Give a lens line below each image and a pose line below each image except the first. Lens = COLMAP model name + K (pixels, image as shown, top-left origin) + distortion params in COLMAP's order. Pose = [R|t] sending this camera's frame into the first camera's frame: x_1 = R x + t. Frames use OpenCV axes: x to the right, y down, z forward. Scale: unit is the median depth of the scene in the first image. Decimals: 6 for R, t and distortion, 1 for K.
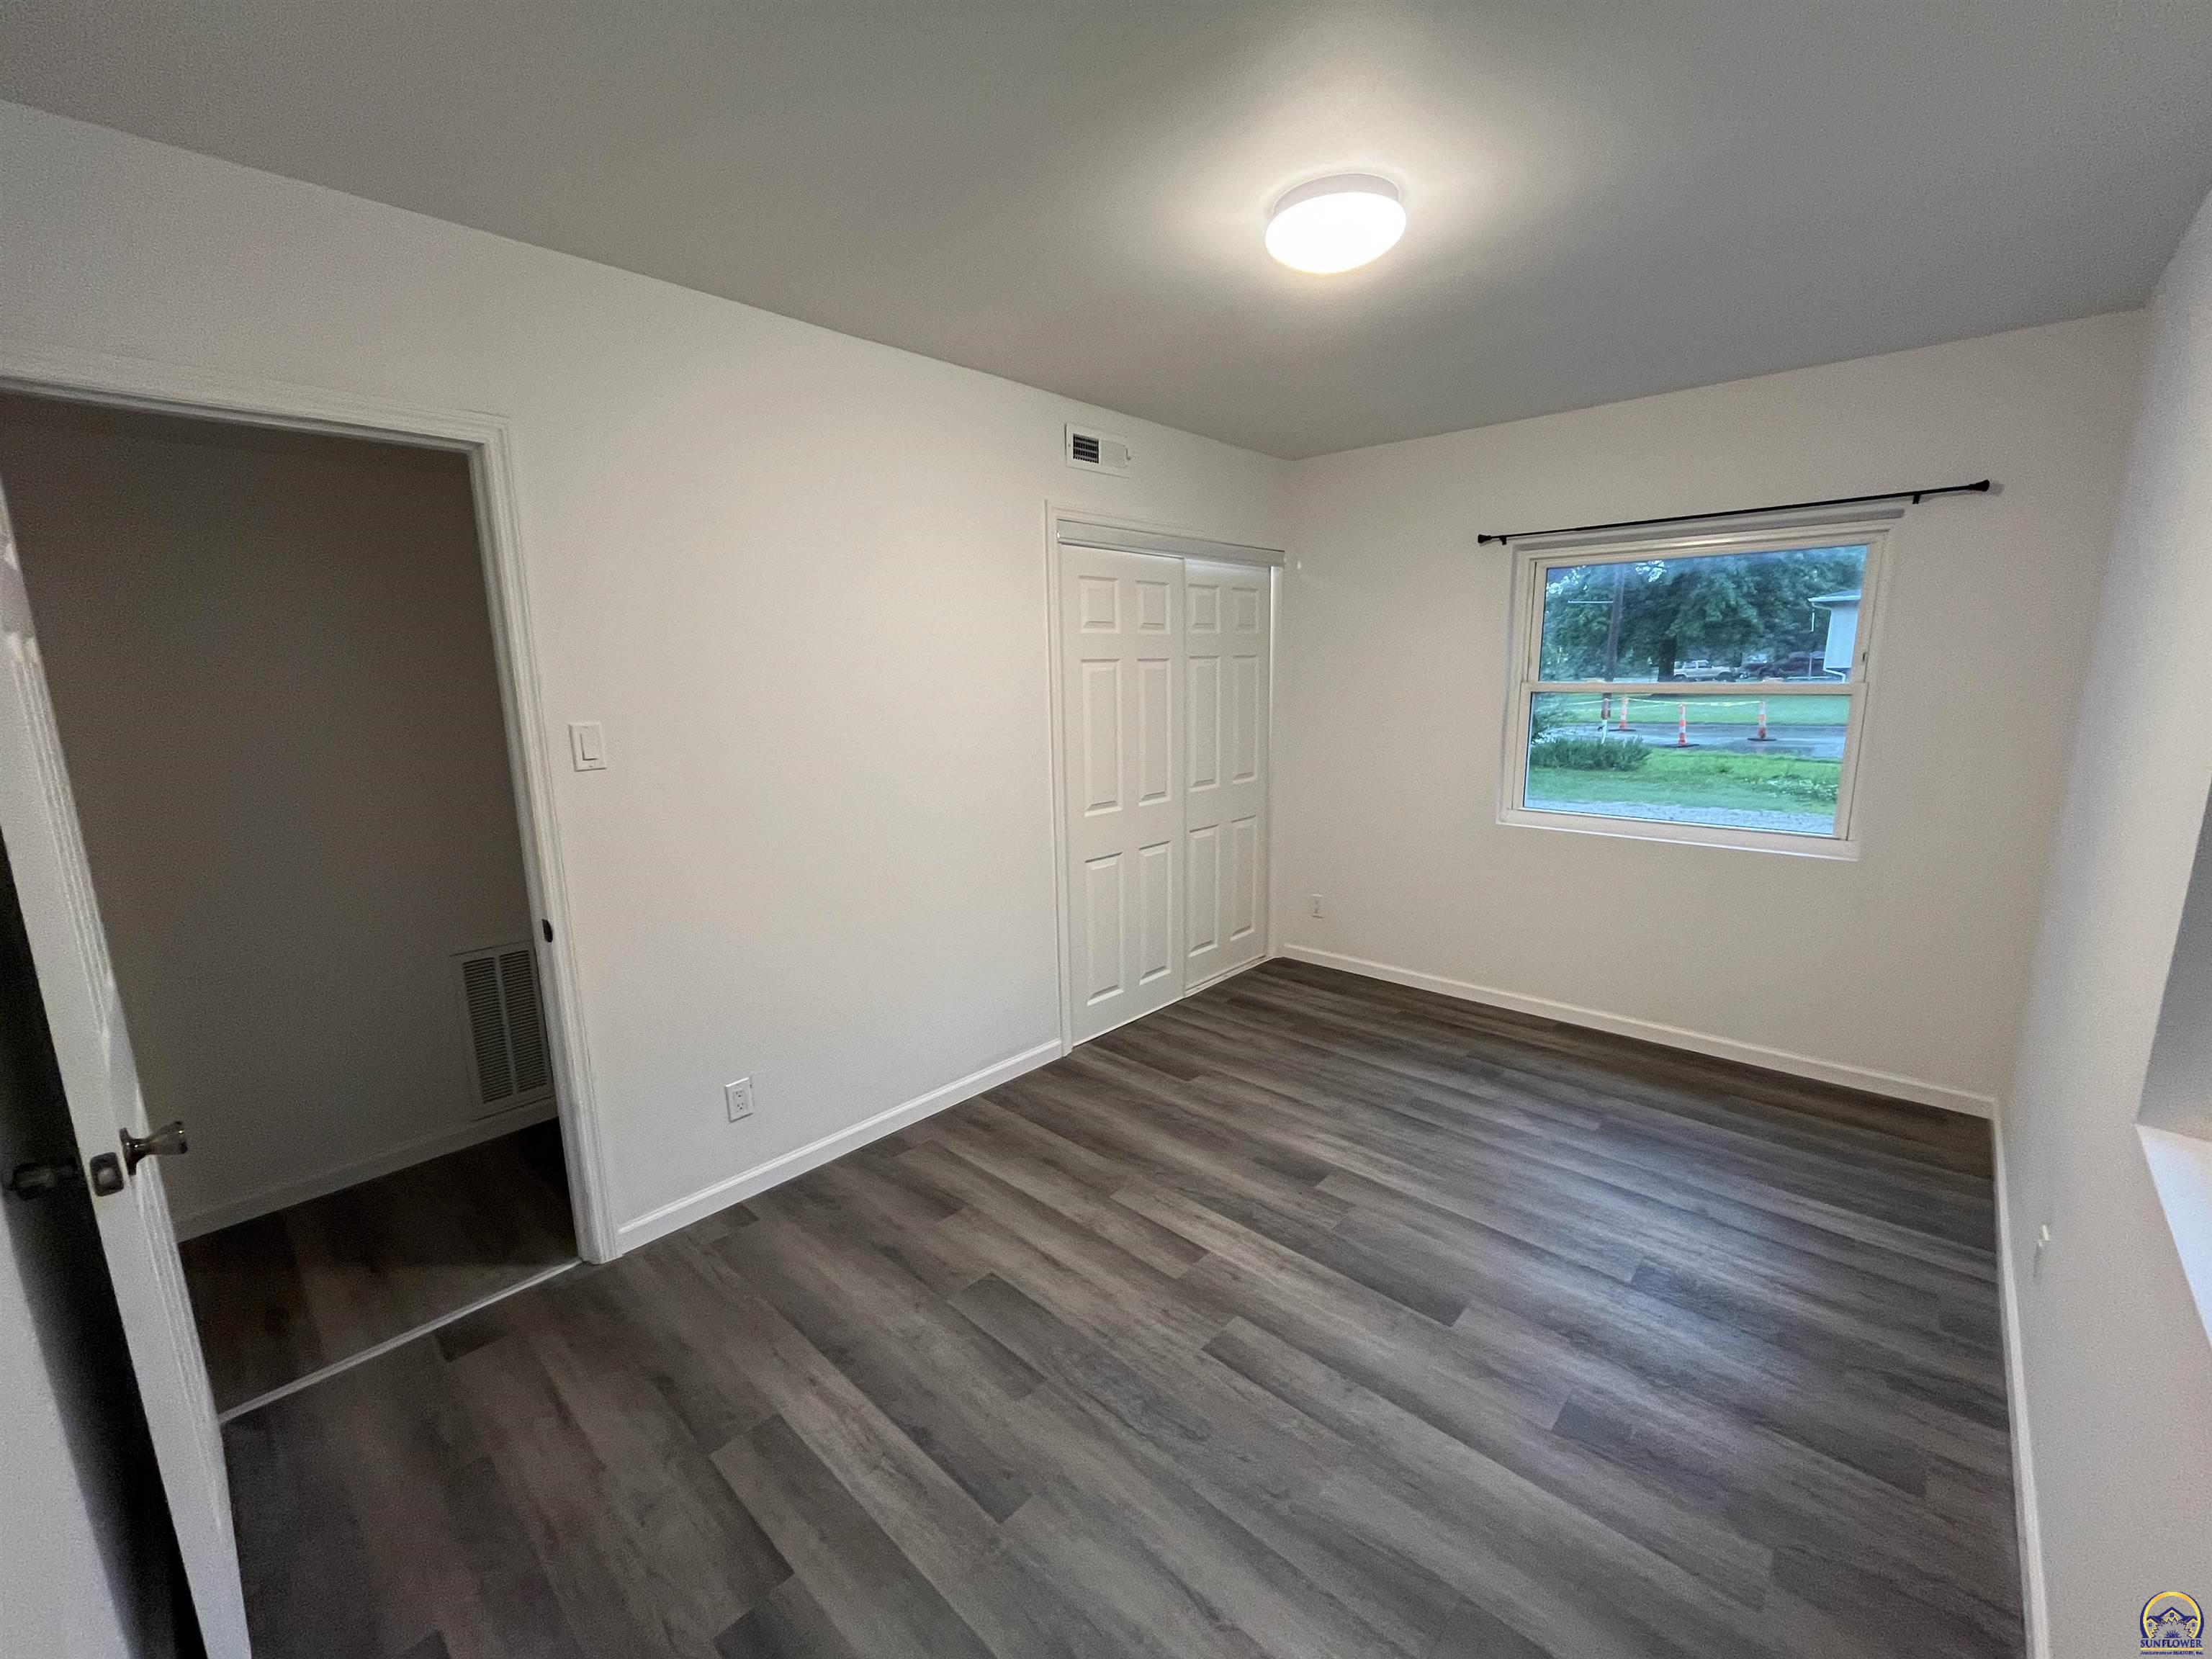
lens RADIAL K [[898.6, 0, 1103.8], [0, 898.6, 832.1], [0, 0, 1]] dist [-0.004222, -0.000035]
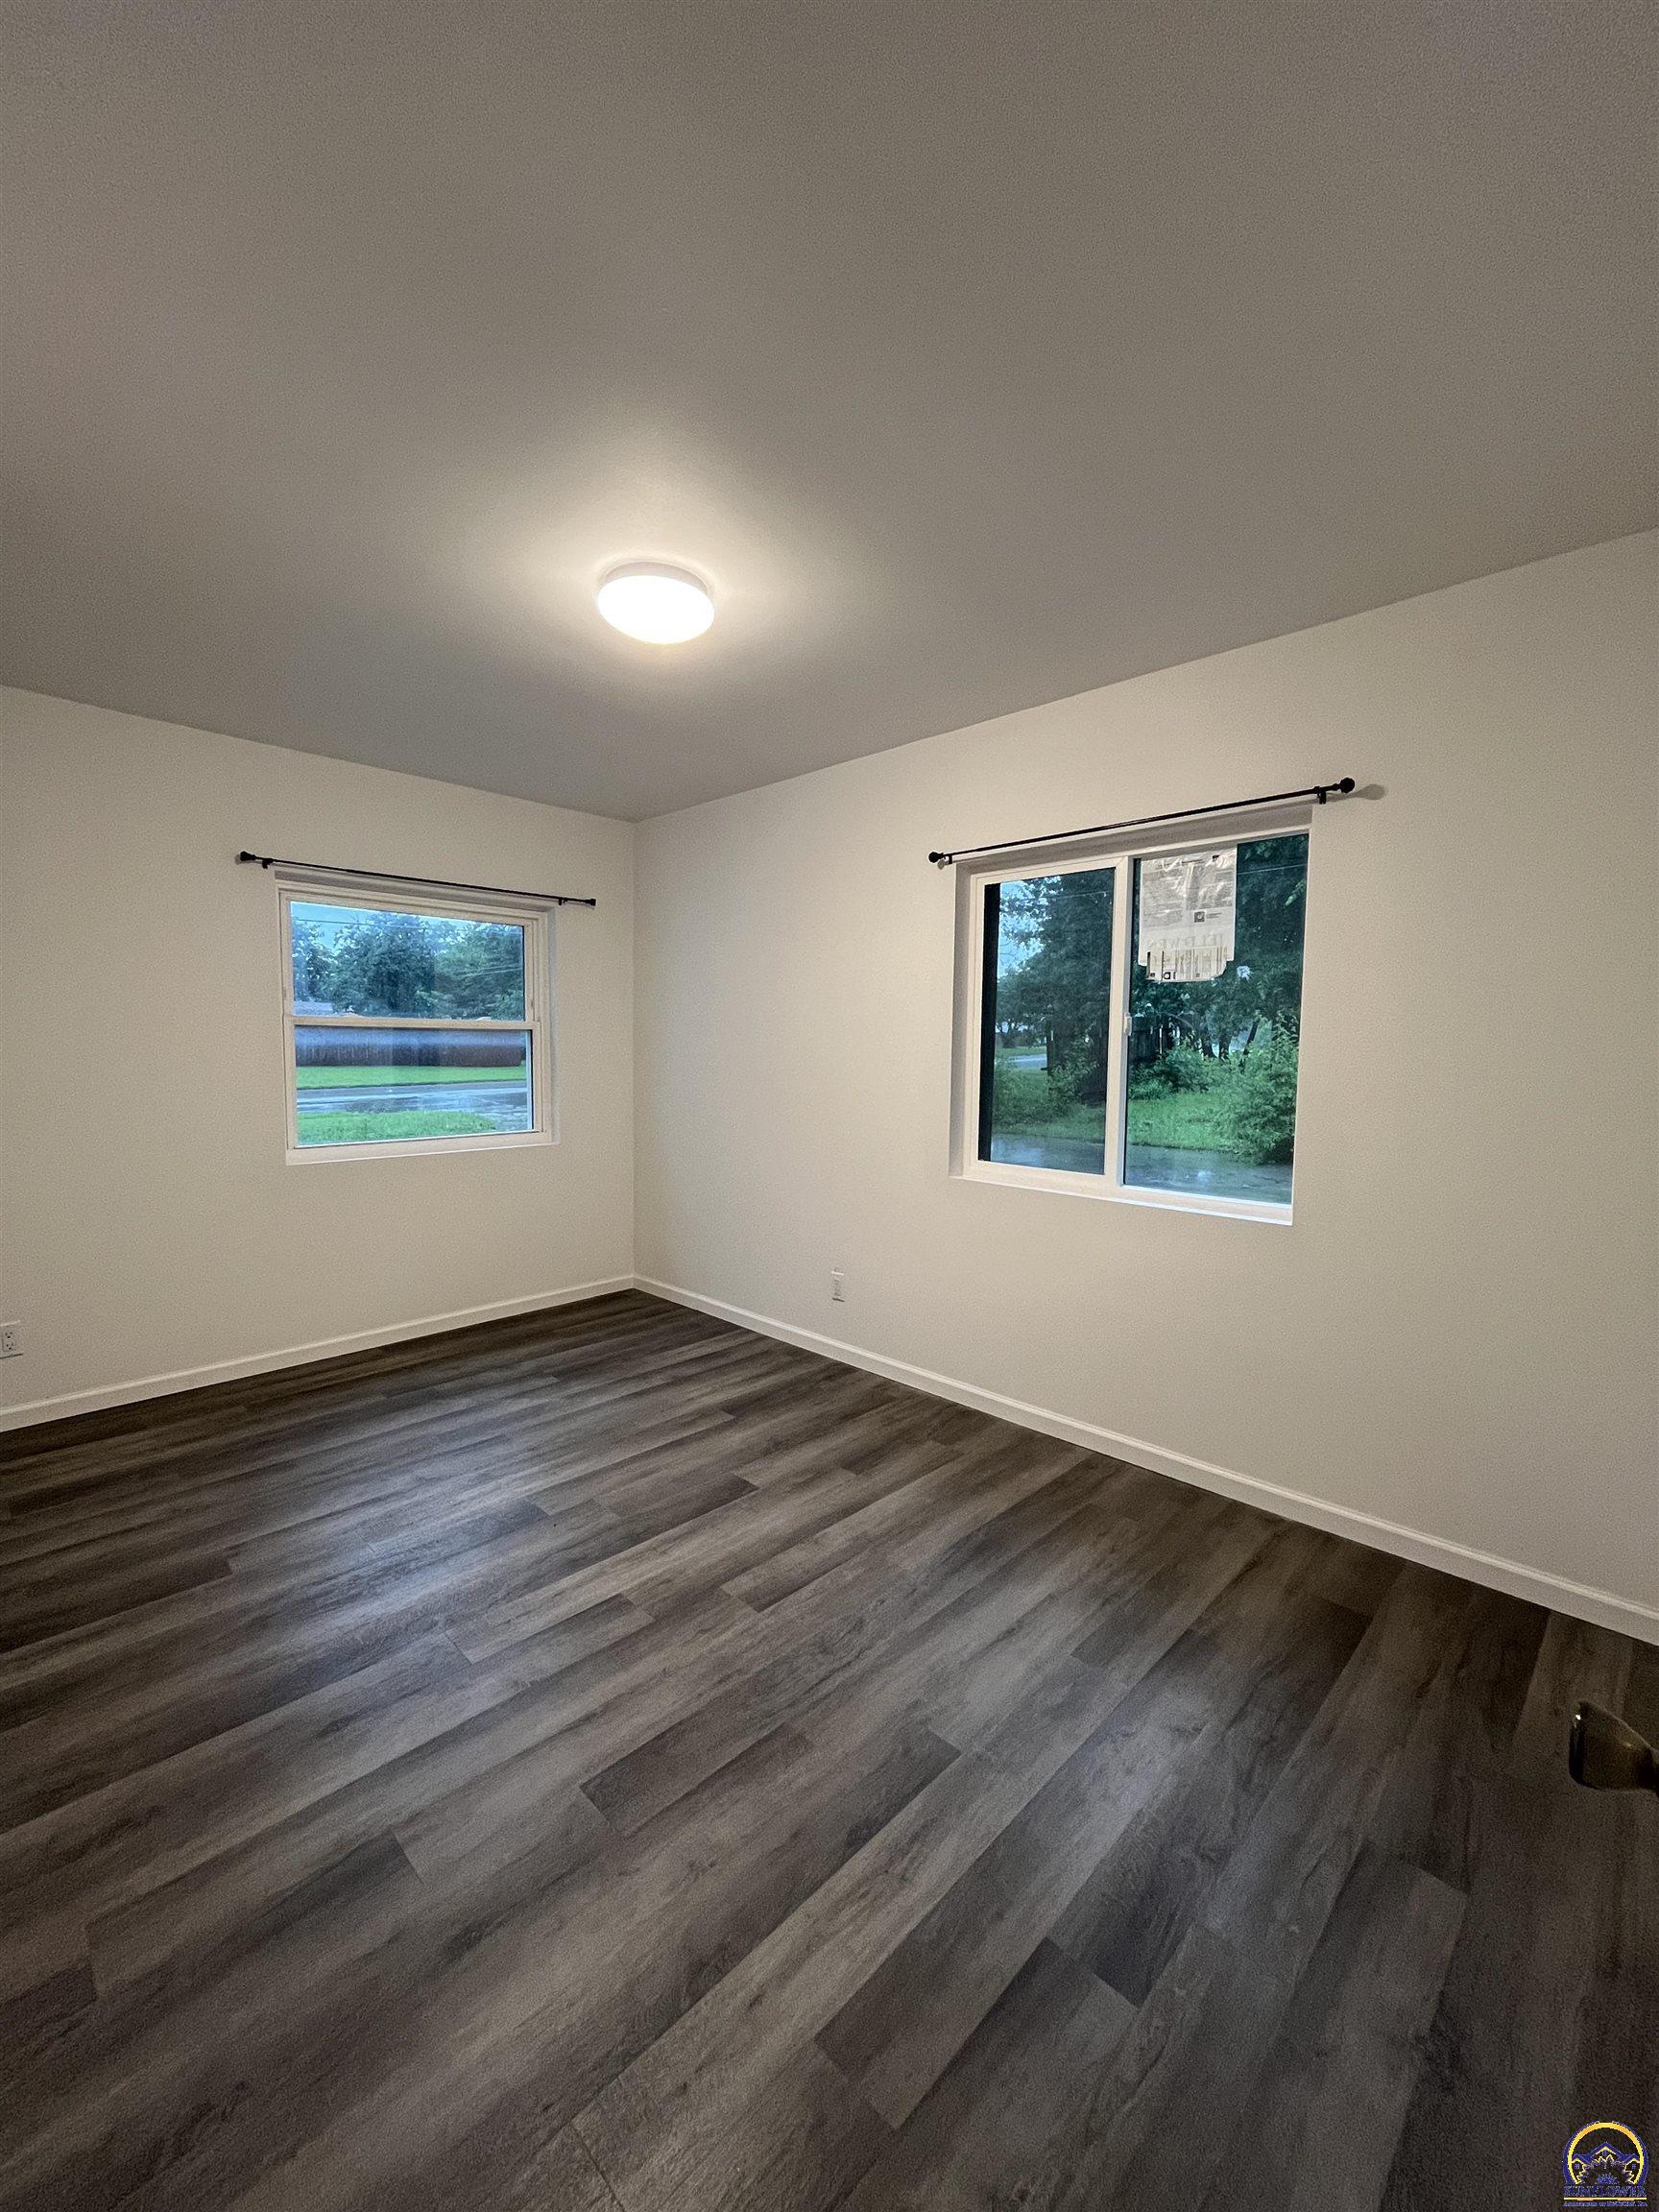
lens RADIAL K [[898.6, 0, 824.2], [0, 898.6, 1104.1], [0, 0, 1]] dist [-0.004222, -0.000035]
pose [[0.026135, -0.051914, 0.998310, -0.699062], [0.173675, 0.983700, 0.046608, -0.027582], [-0.984456, 0.172163, 0.034725, 0.619041]]
